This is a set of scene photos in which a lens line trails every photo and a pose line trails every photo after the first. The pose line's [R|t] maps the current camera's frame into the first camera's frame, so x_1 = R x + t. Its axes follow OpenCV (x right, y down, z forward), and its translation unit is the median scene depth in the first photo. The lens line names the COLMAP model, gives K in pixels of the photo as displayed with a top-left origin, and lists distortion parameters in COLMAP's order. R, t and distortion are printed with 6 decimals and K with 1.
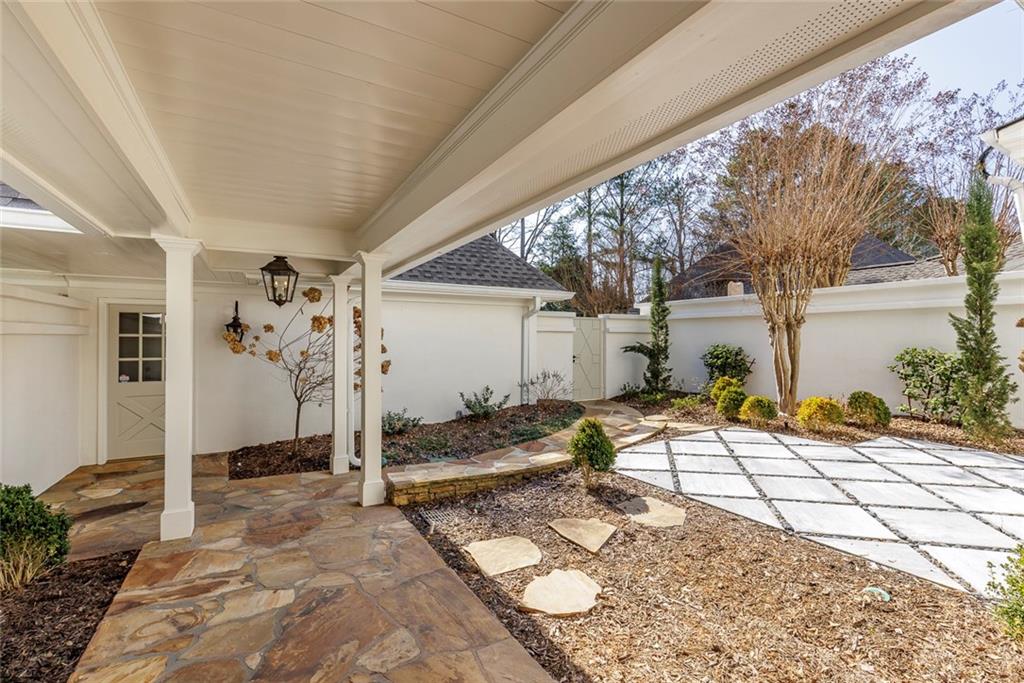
lens RADIAL K [[457.6, 0, 510.9], [0, 457.6, 337.3], [0, 0, 1]] dist [0.005801, -0.000431]
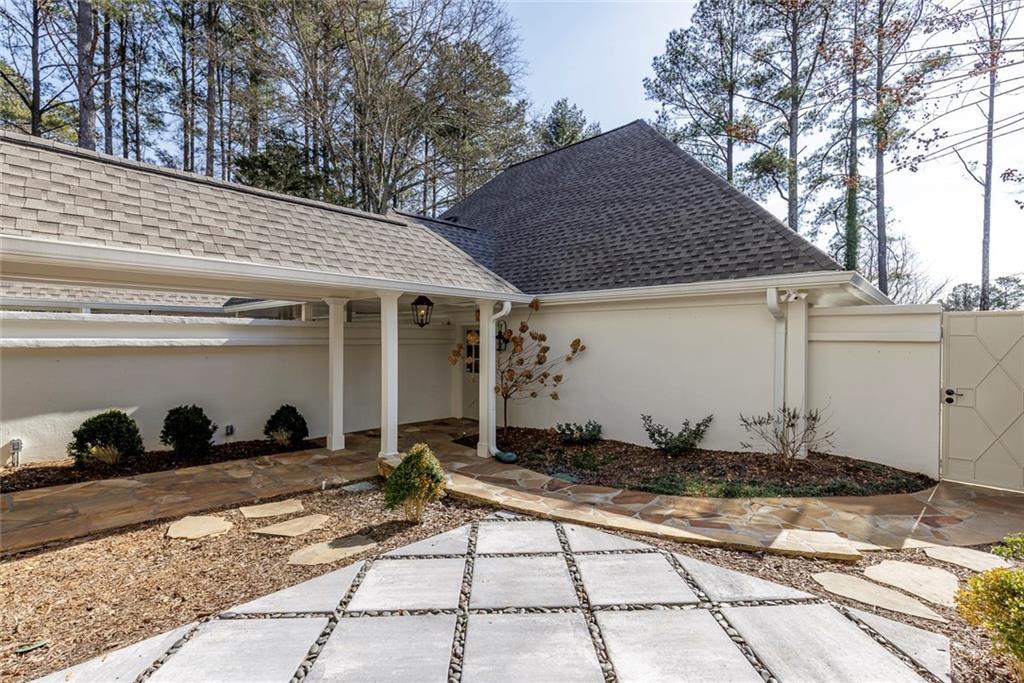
lens RADIAL K [[457.6, 0, 517.4], [0, 457.6, 338.9], [0, 0, 1]] dist [0.005801, -0.000431]
pose [[0.297987, 0.000289, -0.954570, 0.757625], [-0.002350, 0.999997, -0.000430, -0.022945], [0.954567, 0.002371, 0.297987, 0.635968]]
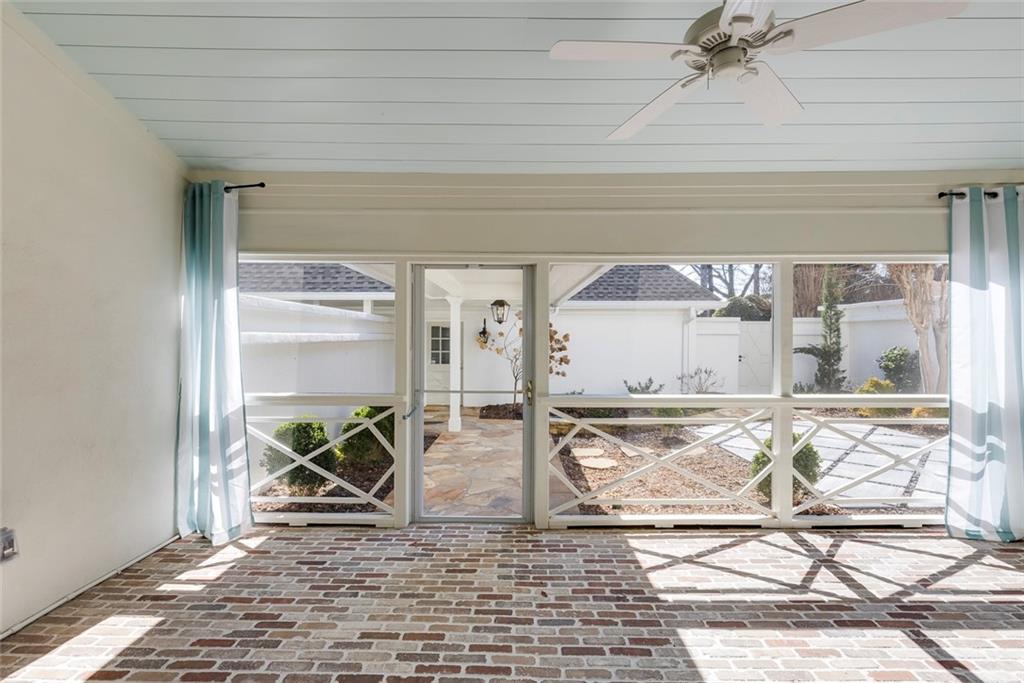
lens RADIAL K [[457.6, 0, 511.5], [0, 457.6, 335.4], [0, 0, 1]] dist [0.005801, -0.000431]
pose [[0.868164, 0.000484, -0.496277, 0.334536], [0.000650, 0.999998, 0.002113, -0.019599], [0.496277, -0.002158, 0.868162, -0.428771]]
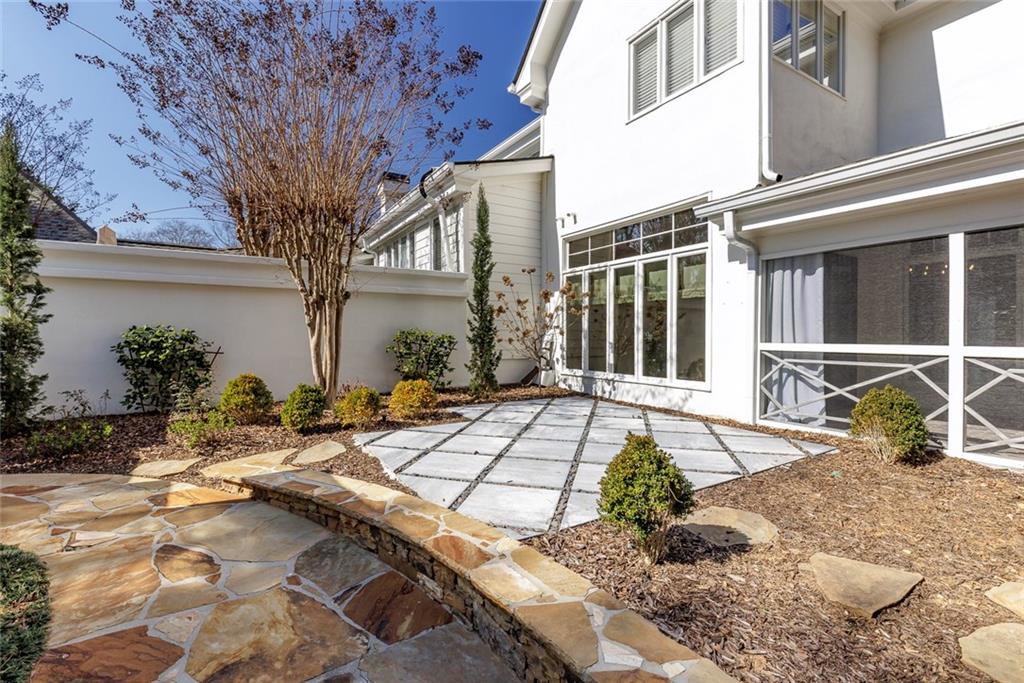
lens RADIAL K [[457.6, 0, 518.6], [0, 457.6, 340.6], [0, 0, 1]] dist [0.005801, -0.000431]
pose [[-0.039123, -0.011961, 0.999163, -0.253822], [-0.000962, 0.999928, 0.011933, 0.039573], [-0.999234, -0.000494, -0.039132, 0.811991]]
